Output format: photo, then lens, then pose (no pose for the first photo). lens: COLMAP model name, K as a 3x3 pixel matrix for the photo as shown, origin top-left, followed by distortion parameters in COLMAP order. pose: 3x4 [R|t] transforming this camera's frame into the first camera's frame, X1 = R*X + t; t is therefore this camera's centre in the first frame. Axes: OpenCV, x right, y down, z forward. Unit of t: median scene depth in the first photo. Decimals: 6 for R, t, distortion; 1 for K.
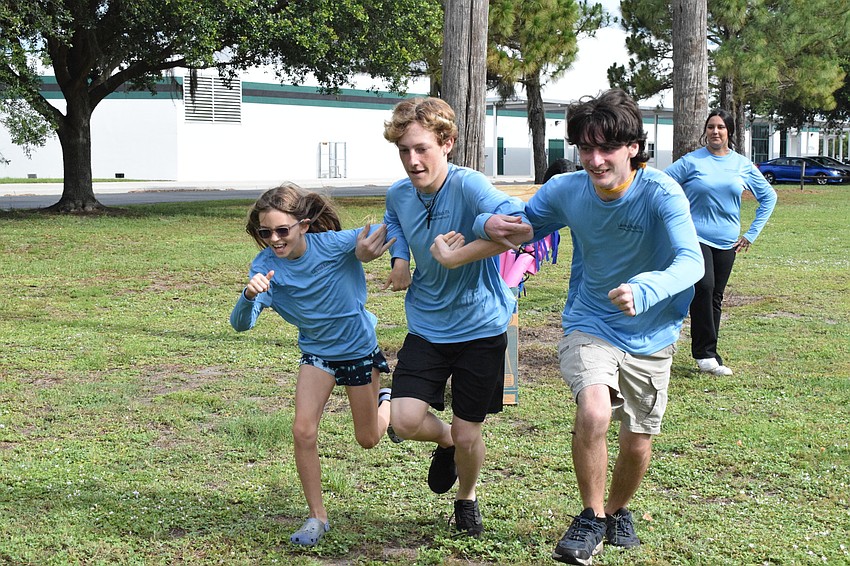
lens RADIAL K [[1417.7, 0, 425.0], [0, 1417.7, 283.0], [0, 0, 1]] dist [0.015070, 0.038567]
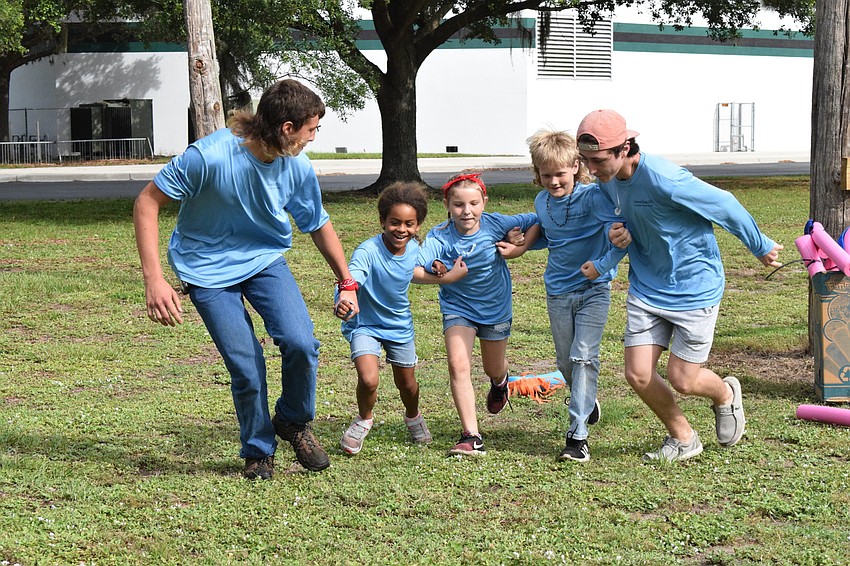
lens RADIAL K [[1417.7, 0, 425.0], [0, 1417.7, 283.0], [0, 0, 1]] dist [0.015070, 0.038567]
pose [[0.974262, 0.019361, -0.224583, -0.051672], [-0.014575, 0.999630, 0.022953, -0.019143], [0.224945, -0.019089, 0.974184, 0.230432]]
